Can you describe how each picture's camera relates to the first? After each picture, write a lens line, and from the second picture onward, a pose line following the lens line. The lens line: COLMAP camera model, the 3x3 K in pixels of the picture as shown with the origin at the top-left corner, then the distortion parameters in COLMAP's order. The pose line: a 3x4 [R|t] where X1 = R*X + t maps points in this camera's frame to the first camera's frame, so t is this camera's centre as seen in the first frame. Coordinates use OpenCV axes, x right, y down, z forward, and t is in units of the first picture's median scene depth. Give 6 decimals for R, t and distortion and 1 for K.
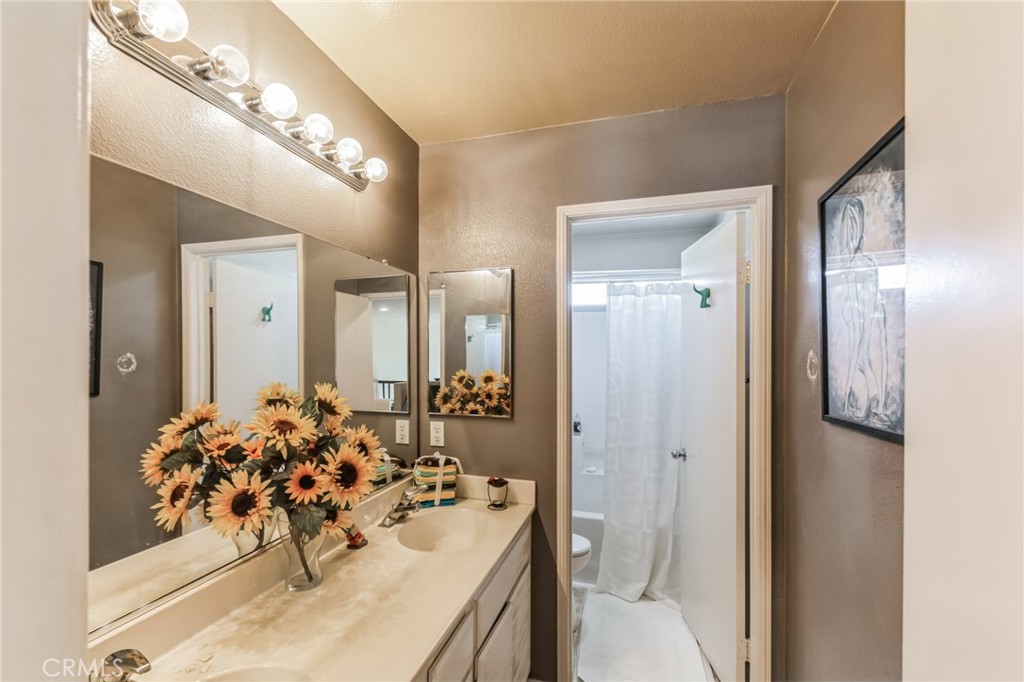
lens RADIAL K [[460.9, 0, 511.8], [0, 460.9, 349.4], [0, 0, 1]] dist [0.008887, -0.002770]
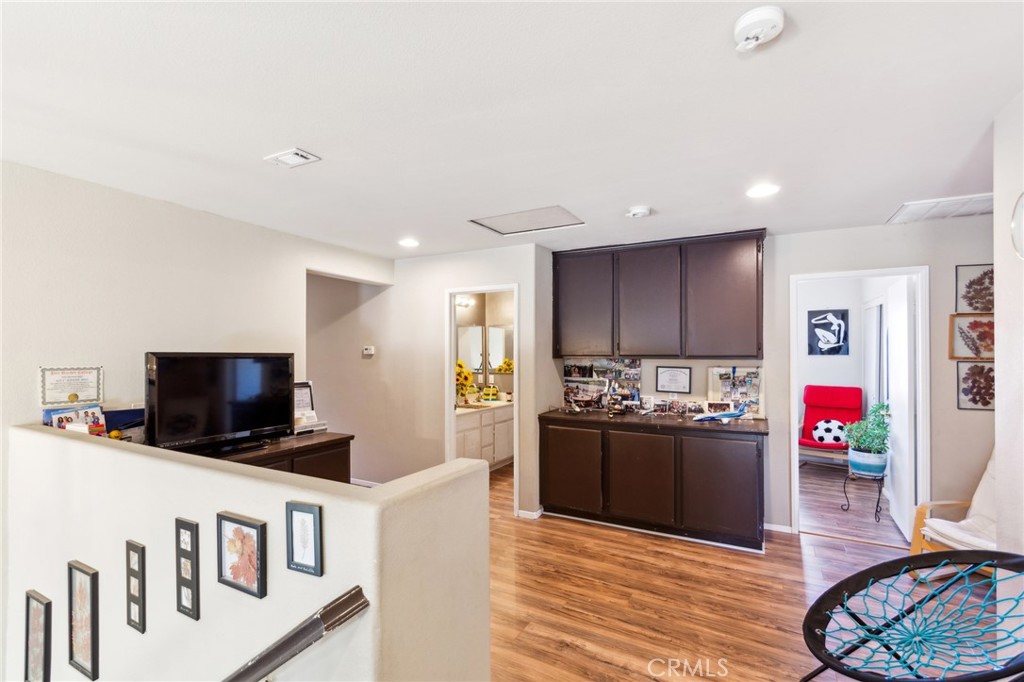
lens RADIAL K [[460.9, 0, 508.4], [0, 460.9, 346.6], [0, 0, 1]] dist [0.008887, -0.002770]
pose [[0.977499, -0.003989, -0.210902, 0.616550], [0.004275, 0.999990, 0.000899, -0.034237], [0.210896, -0.001781, 0.977507, -2.032576]]
